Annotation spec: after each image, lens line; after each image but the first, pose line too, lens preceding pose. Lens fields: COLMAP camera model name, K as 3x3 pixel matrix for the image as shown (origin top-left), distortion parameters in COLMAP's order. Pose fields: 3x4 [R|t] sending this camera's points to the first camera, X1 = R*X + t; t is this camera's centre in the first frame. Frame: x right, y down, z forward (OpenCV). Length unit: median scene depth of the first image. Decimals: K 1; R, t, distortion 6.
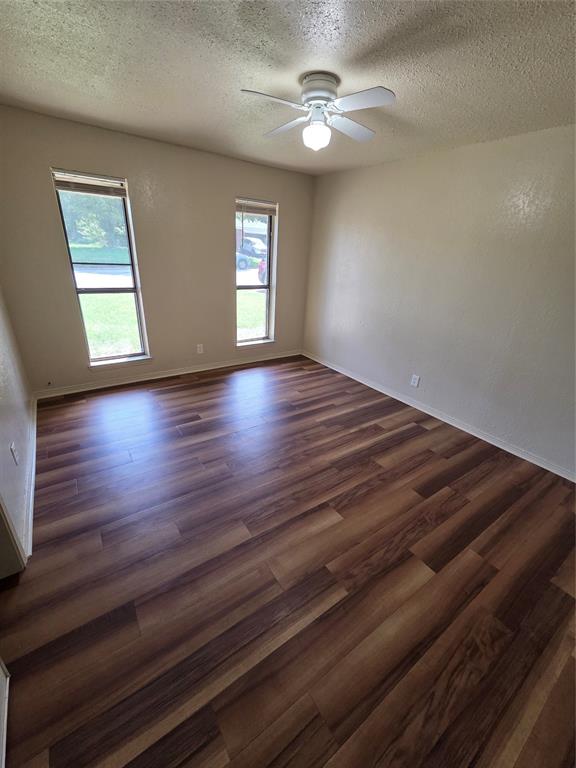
lens RADIAL K [[315.8, 0, 288.0], [0, 315.8, 384.0], [0, 0, 1]] dist [0.002232, 0.000113]
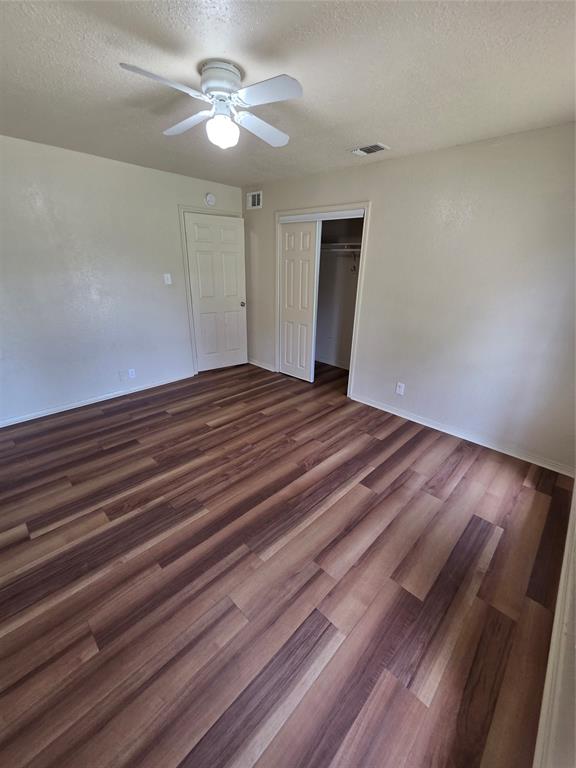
lens RADIAL K [[315.8, 0, 288.0], [0, 315.8, 384.0], [0, 0, 1]] dist [0.002232, 0.000113]
pose [[-0.978663, -0.003594, -0.205443, 0.074150], [-0.146632, 0.712634, 0.686041, -0.672993], [0.143940, 0.701527, -0.697955, 1.571976]]
